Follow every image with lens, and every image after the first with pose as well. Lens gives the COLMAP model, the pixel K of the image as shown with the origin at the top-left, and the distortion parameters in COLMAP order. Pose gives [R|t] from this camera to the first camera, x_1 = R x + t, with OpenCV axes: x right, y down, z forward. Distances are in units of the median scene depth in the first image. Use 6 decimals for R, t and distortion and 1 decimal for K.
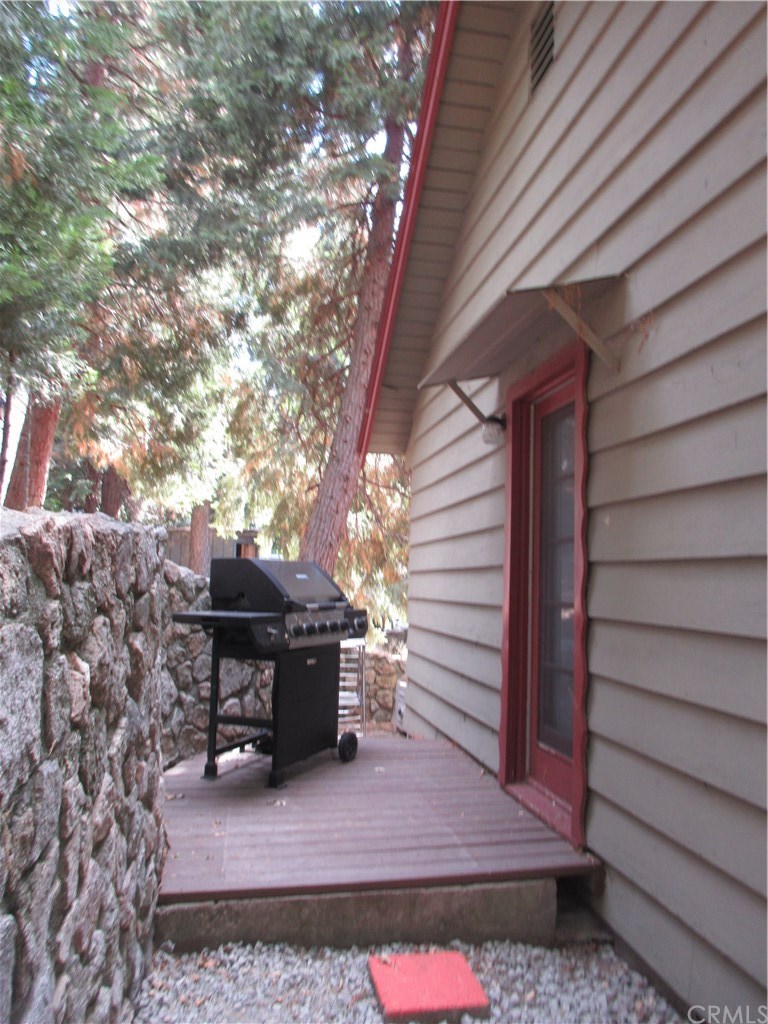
lens RADIAL K [[768.8, 0, 384.7], [0, 768.8, 513.2], [0, 0, 1]] dist [0.024140, -0.001490]
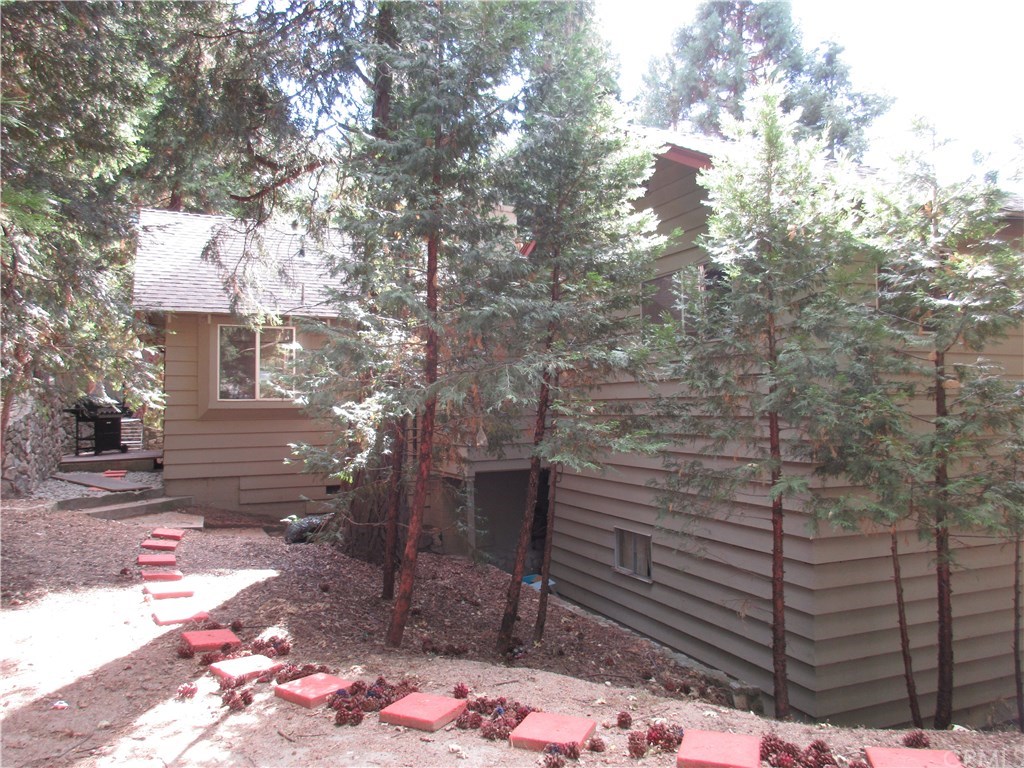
lens RADIAL K [[768.8, 0, 512.5], [0, 768.8, 386.1], [0, 0, 1]] dist [0.024140, -0.001490]
pose [[0.973032, -0.022542, 0.229565, 0.852035], [0.006105, 0.997382, 0.072057, -0.204047], [-0.230588, -0.068712, 0.970622, -2.703986]]
